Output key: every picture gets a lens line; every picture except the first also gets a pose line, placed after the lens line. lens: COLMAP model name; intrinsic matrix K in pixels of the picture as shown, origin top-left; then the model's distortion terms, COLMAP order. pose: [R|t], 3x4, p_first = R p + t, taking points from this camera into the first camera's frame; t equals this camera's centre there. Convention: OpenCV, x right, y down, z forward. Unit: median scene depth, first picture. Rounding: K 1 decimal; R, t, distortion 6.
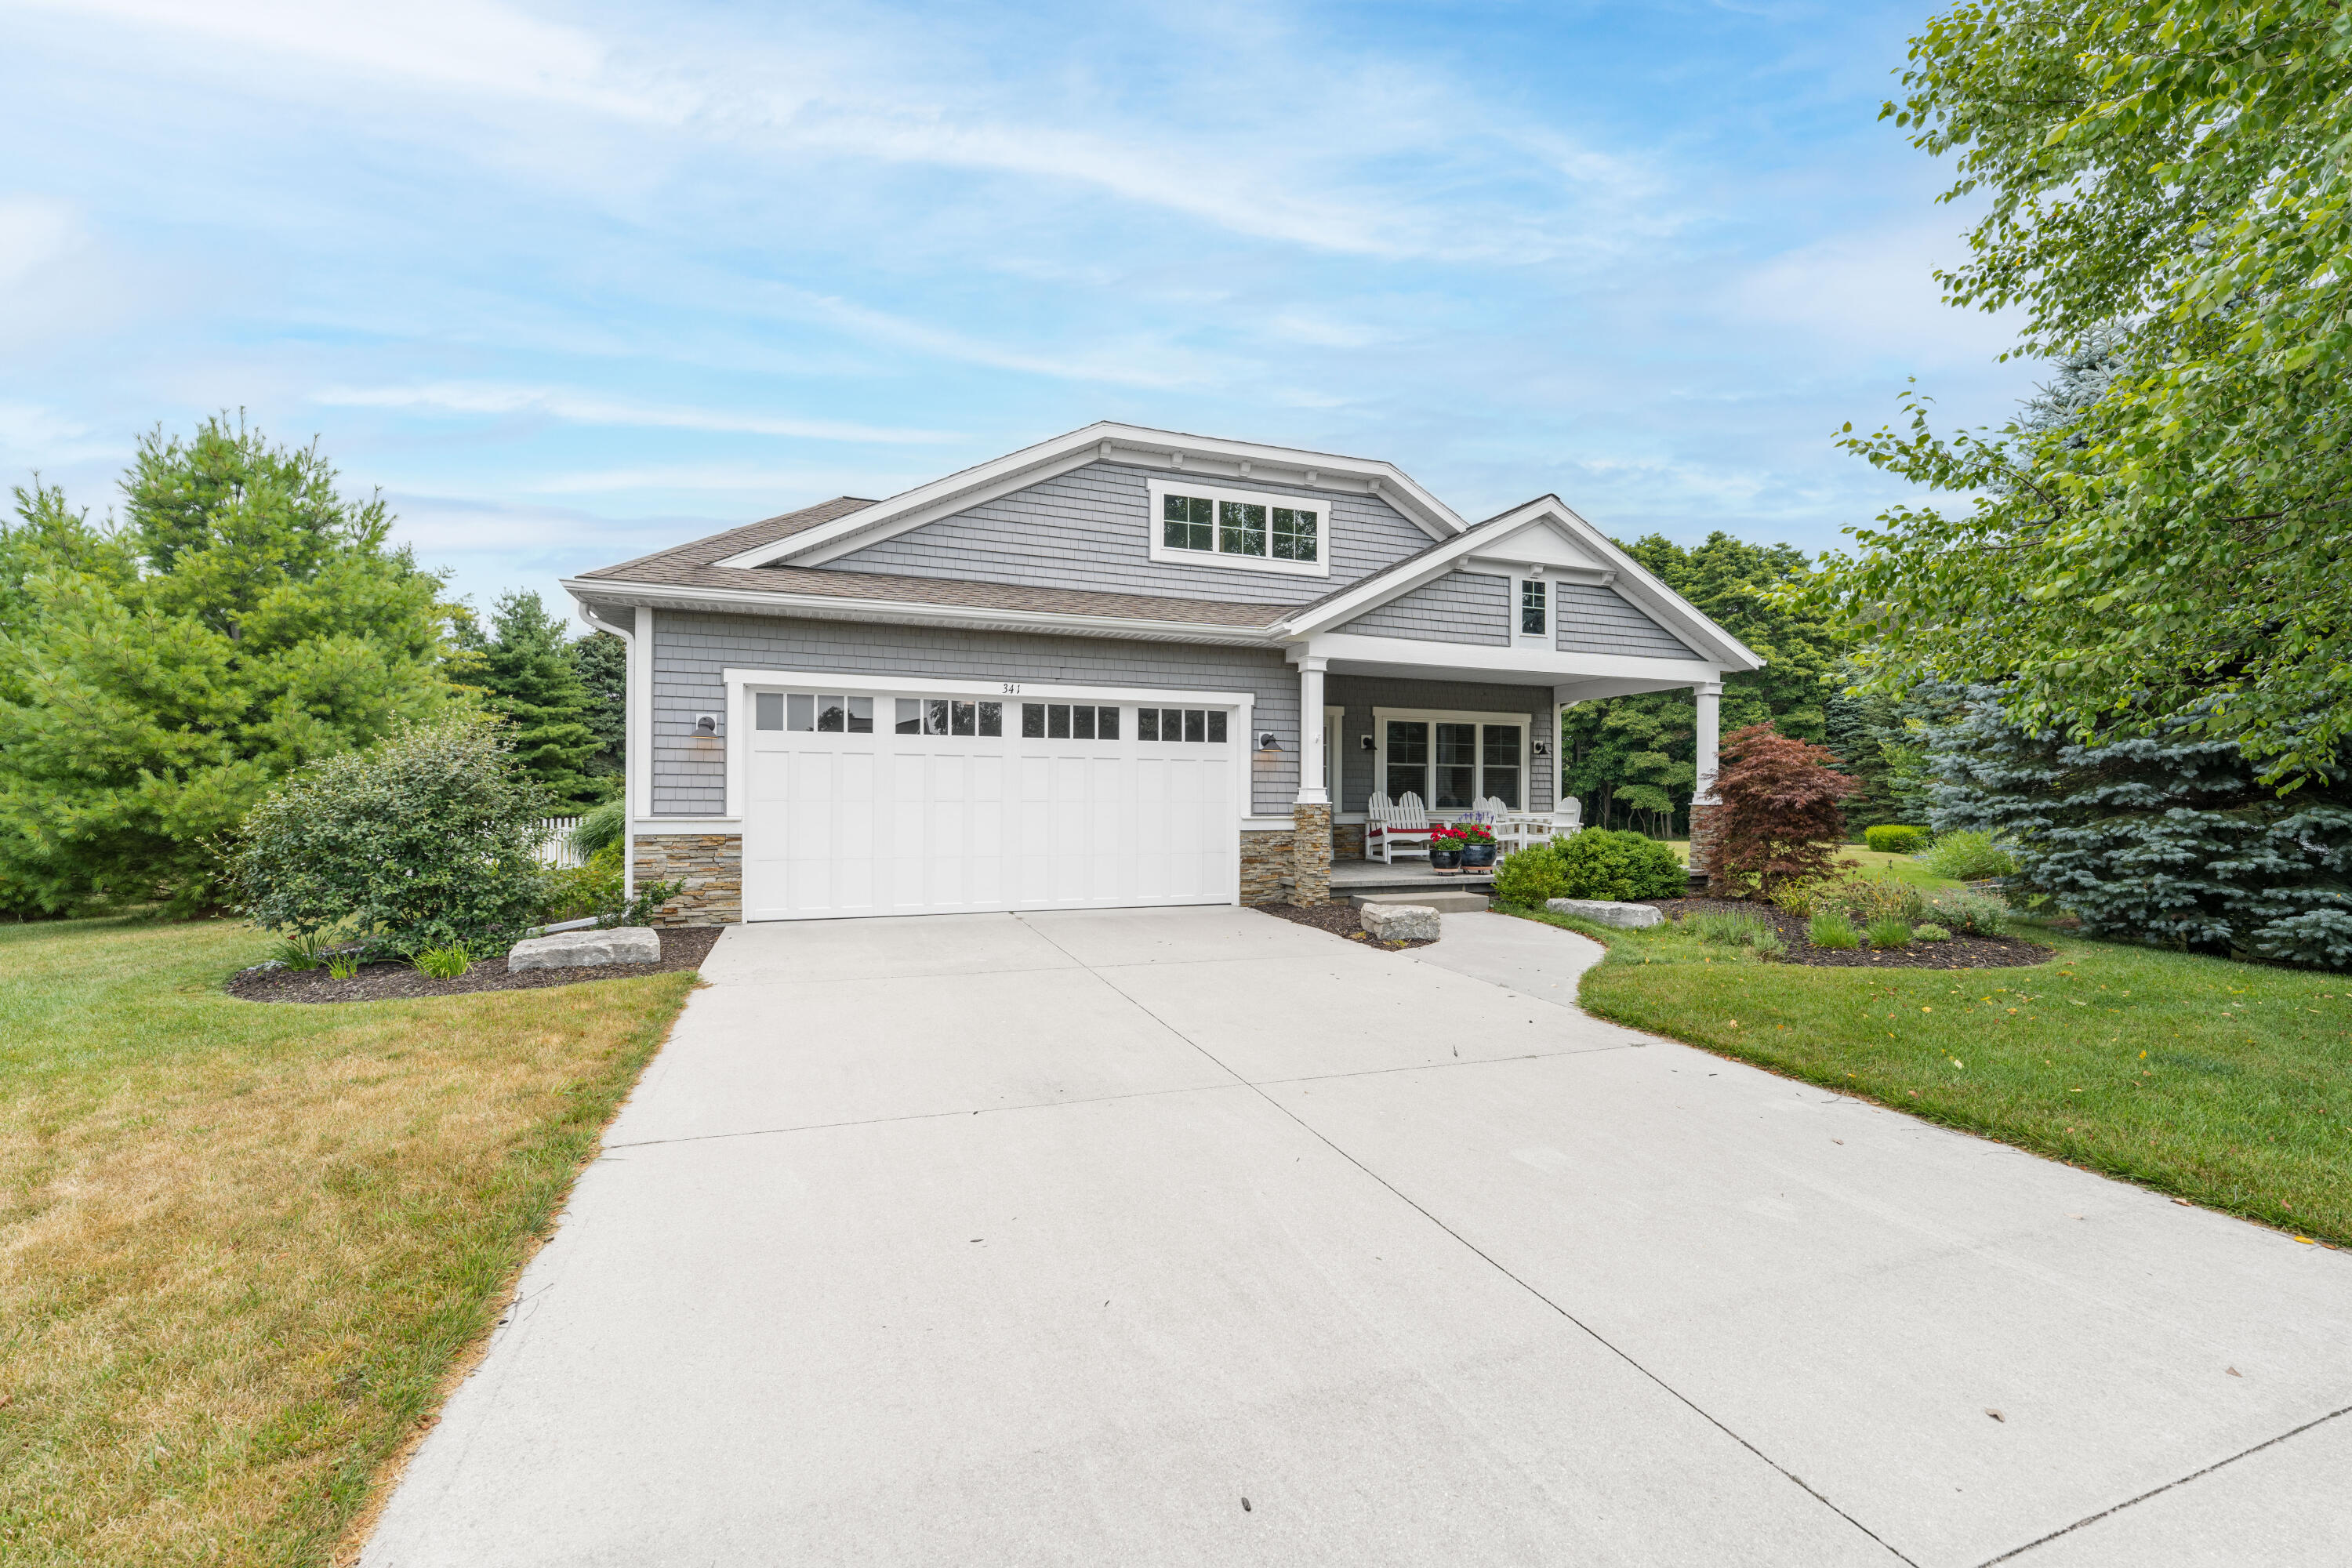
lens RADIAL K [[943.4, 0, 1174.2], [0, 943.4, 787.4], [0, 0, 1]] dist [0.000278, 0.000050]
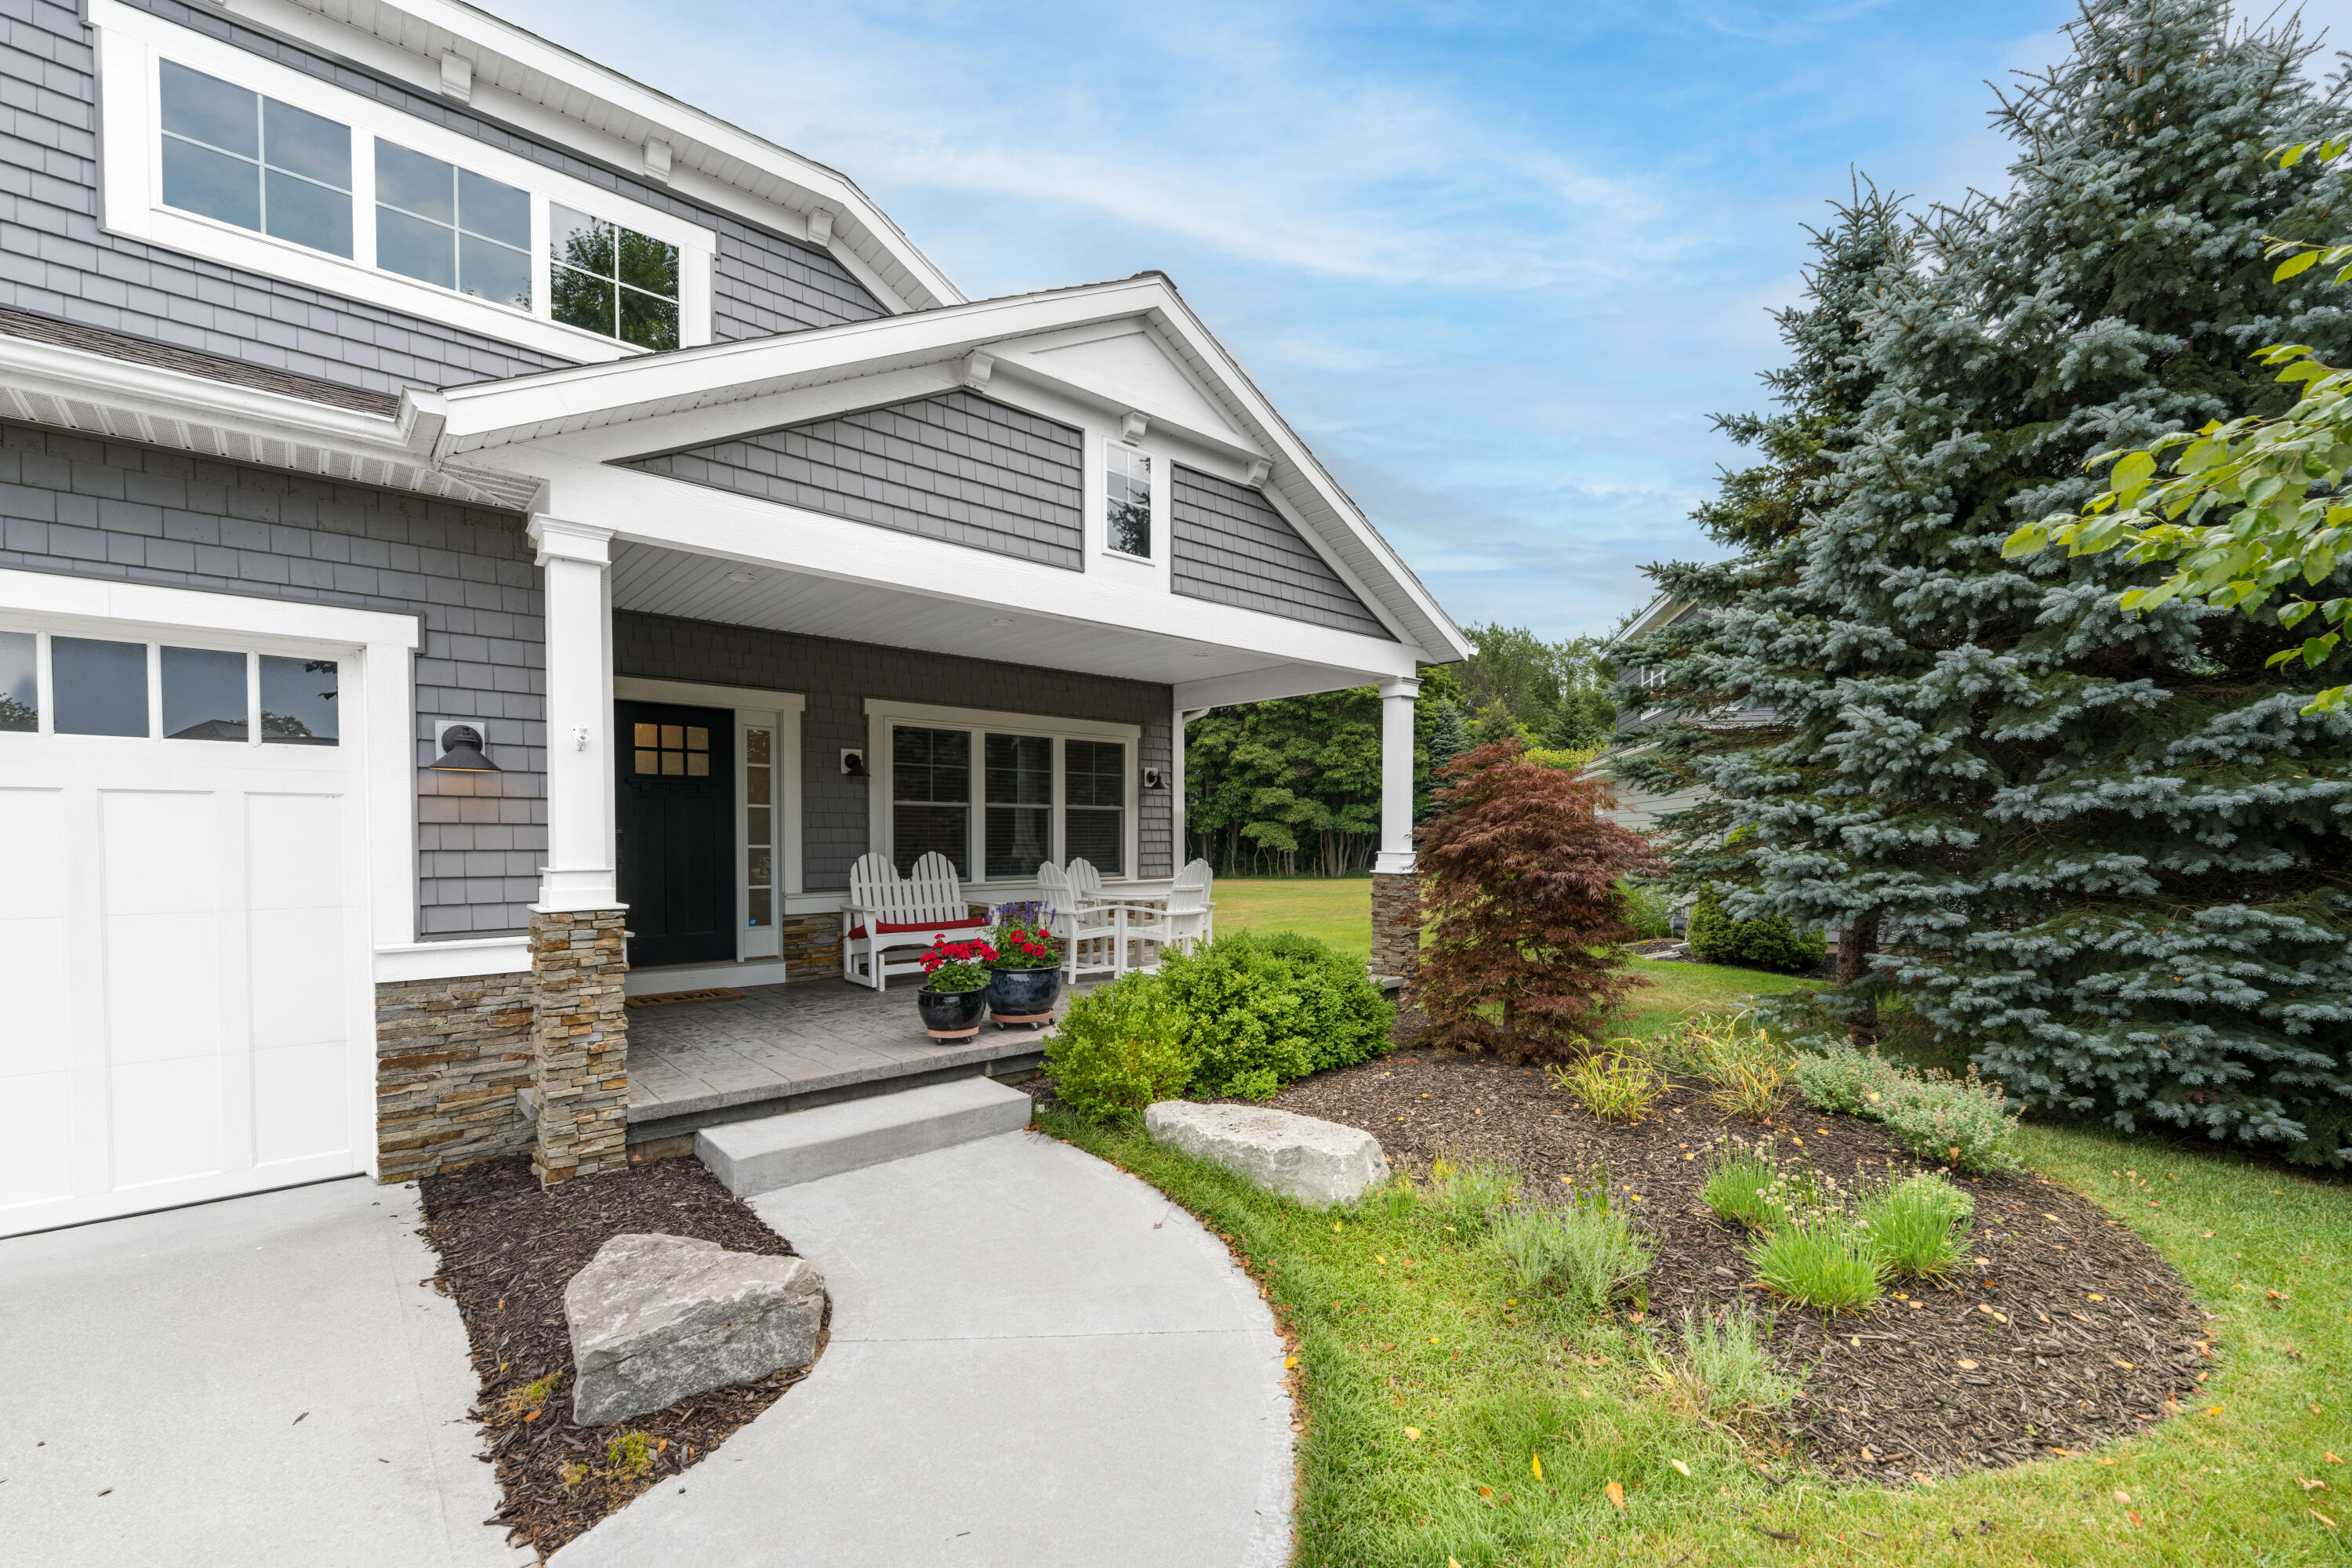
lens RADIAL K [[958.6, 0, 1175.8], [0, 958.6, 757.4], [0, 0, 1]] dist [-0.002720, -0.000450]
pose [[0.931420, 0.025372, 0.363061, 0.220243], [-0.001656, 0.997852, -0.065486, -0.018438], [-0.363943, 0.060394, 0.929461, 0.517776]]
